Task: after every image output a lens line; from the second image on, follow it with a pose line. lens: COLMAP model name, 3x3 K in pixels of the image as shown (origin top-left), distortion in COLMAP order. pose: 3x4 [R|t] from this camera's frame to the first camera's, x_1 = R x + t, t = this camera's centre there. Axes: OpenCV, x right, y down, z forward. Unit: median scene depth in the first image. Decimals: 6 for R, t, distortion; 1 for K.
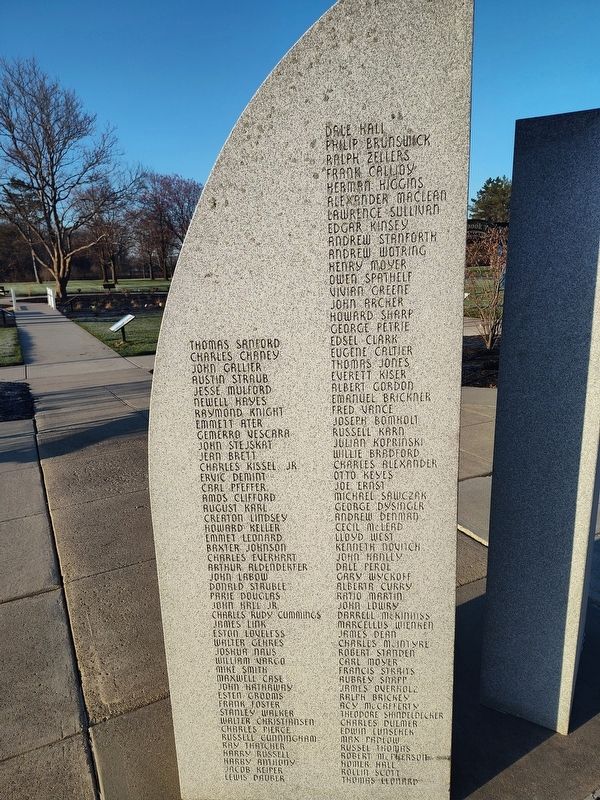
lens RADIAL K [[550.0, 0, 304.1], [0, 550.0, 401.0], [0, 0, 1]] dist [0.007642, -0.002134]
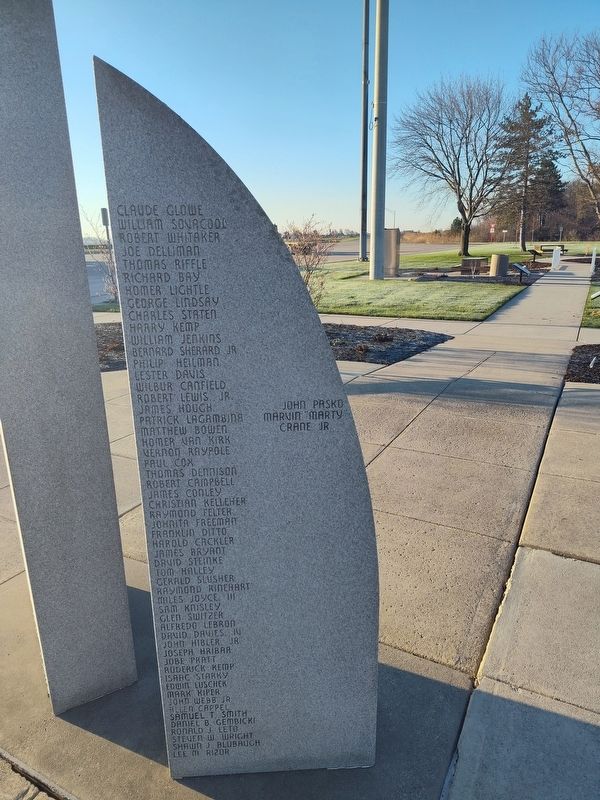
lens RADIAL K [[550.0, 0, 301.2], [0, 550.0, 398.9], [0, 0, 1]] dist [0.007642, -0.002134]
pose [[0.569249, 0.246964, -0.784196, 0.385162], [-0.193458, 0.967273, 0.164188, -0.062488], [0.799080, 0.058245, 0.598396, 0.196881]]
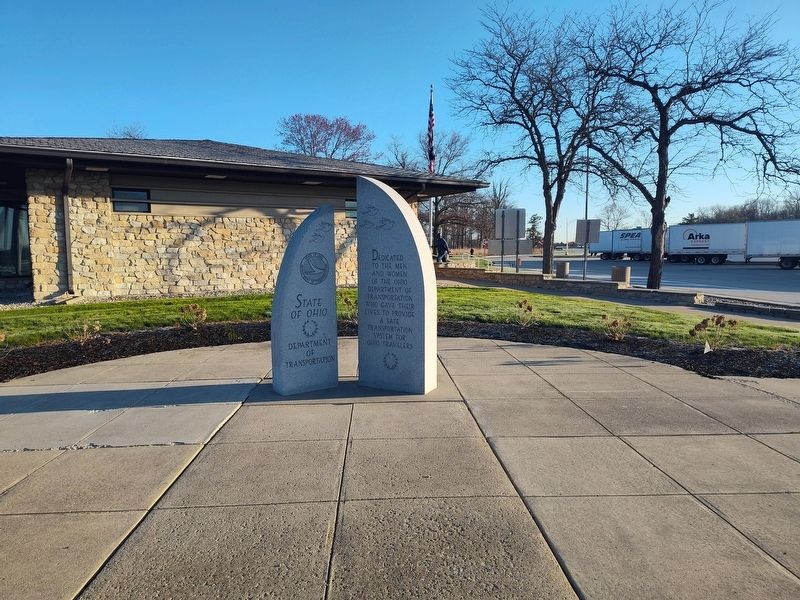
lens RADIAL K [[550.0, 0, 399.5], [0, 550.0, 303.8], [0, 0, 1]] dist [0.007642, -0.002134]
pose [[-0.905355, 0.005389, 0.424621, -0.447797], [0.142525, 0.945776, 0.291880, -0.252287], [-0.400024, 0.324774, -0.857031, 1.171317]]
